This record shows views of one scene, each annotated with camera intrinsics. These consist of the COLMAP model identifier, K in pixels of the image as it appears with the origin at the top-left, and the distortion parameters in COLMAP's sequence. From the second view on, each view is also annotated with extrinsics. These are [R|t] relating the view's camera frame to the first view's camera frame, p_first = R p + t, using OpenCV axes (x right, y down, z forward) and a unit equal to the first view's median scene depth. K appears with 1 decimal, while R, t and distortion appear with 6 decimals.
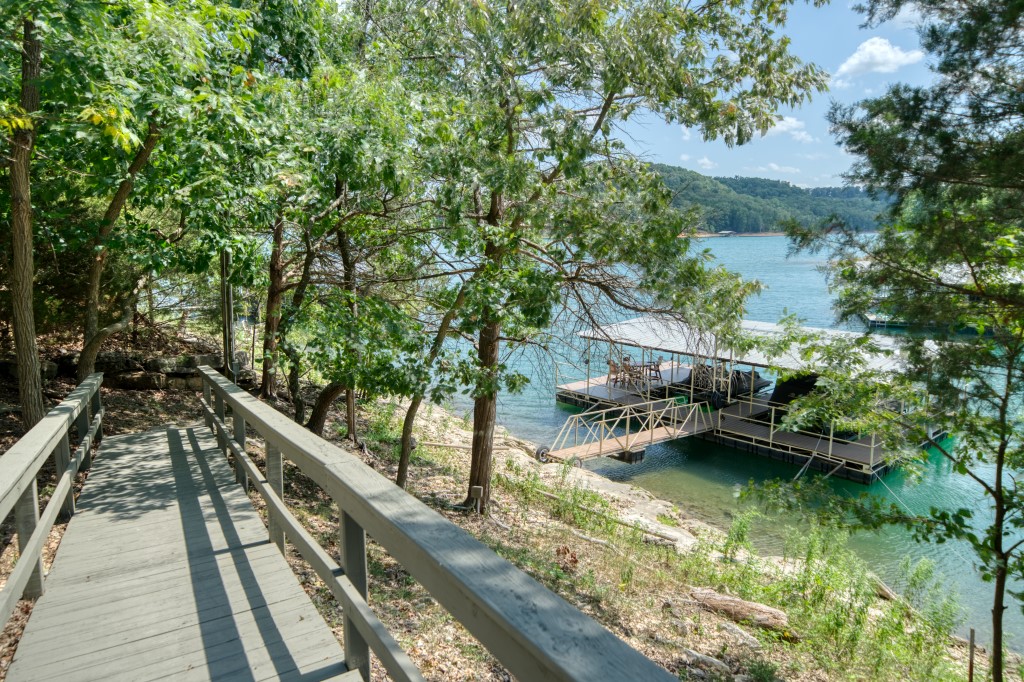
lens RADIAL K [[662.0, 0, 510.0], [0, 662.0, 340.9], [0, 0, 1]] dist [0.026352, -0.000432]
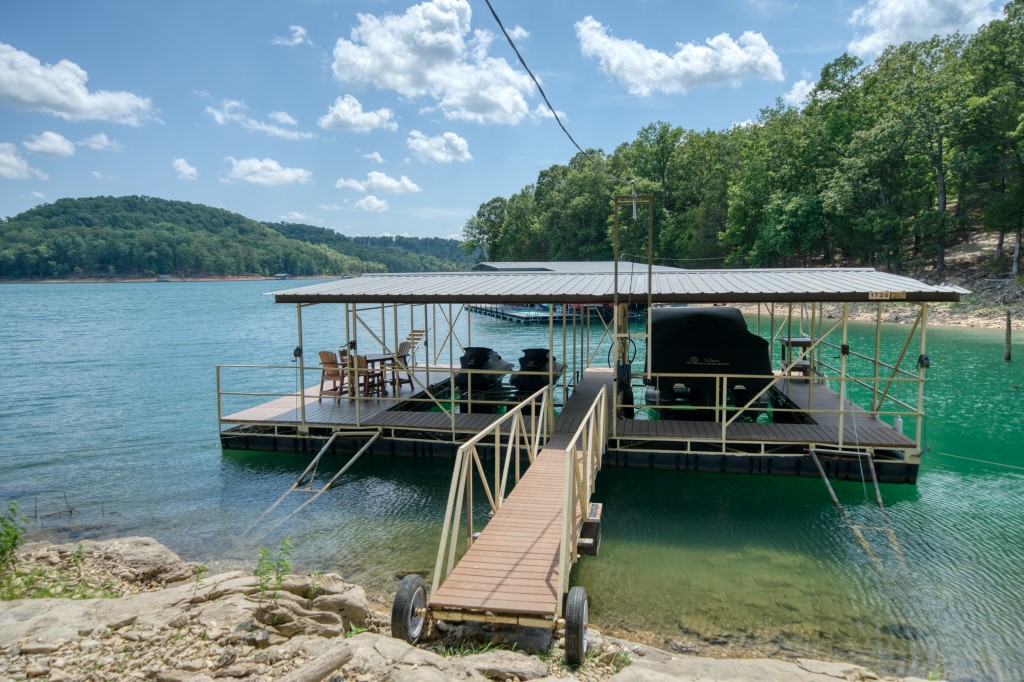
lens RADIAL K [[662.0, 0, 509.8], [0, 662.0, 339.9], [0, 0, 1]] dist [0.026352, -0.000432]
pose [[0.796311, -0.071181, 0.600685, -0.042633], [0.114077, 0.992905, -0.033569, 0.055090], [-0.594033, 0.095255, 0.798781, 0.531392]]
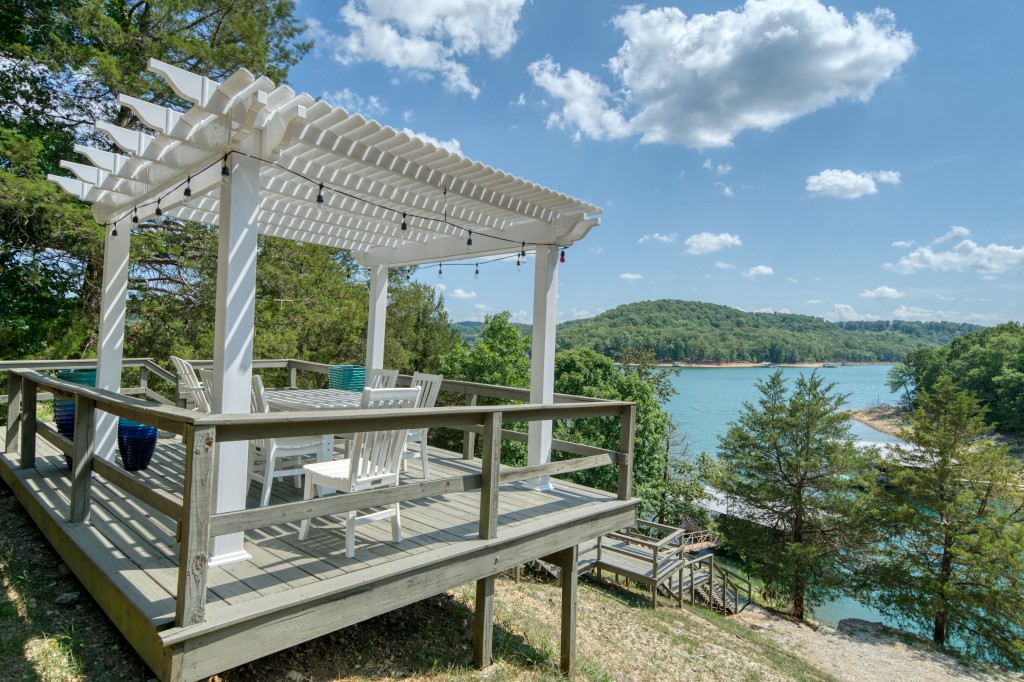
lens RADIAL K [[559.5, 0, 505.4], [0, 559.5, 335.8], [0, 0, 1]] dist [0.012710, 0.001942]
pose [[0.991341, 0.016481, -0.130276, -0.213881], [-0.040271, 0.982445, -0.182155, -0.178088], [0.124987, 0.185824, 0.974601, -1.074892]]
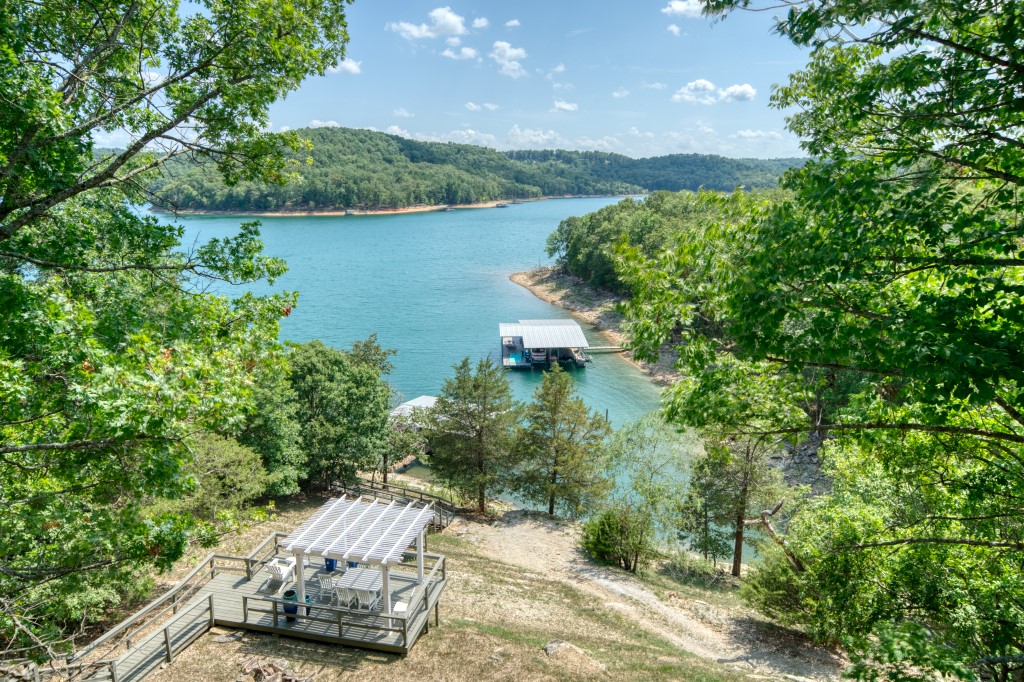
lens RADIAL K [[662.0, 0, 512.6], [0, 662.0, 342.9], [0, 0, 1]] dist [0.026352, -0.000432]
pose [[0.917794, -0.097197, 0.384975, -0.398748], [0.068327, 0.993773, 0.088012, -0.502023], [-0.391133, -0.054473, 0.918721, -1.624362]]
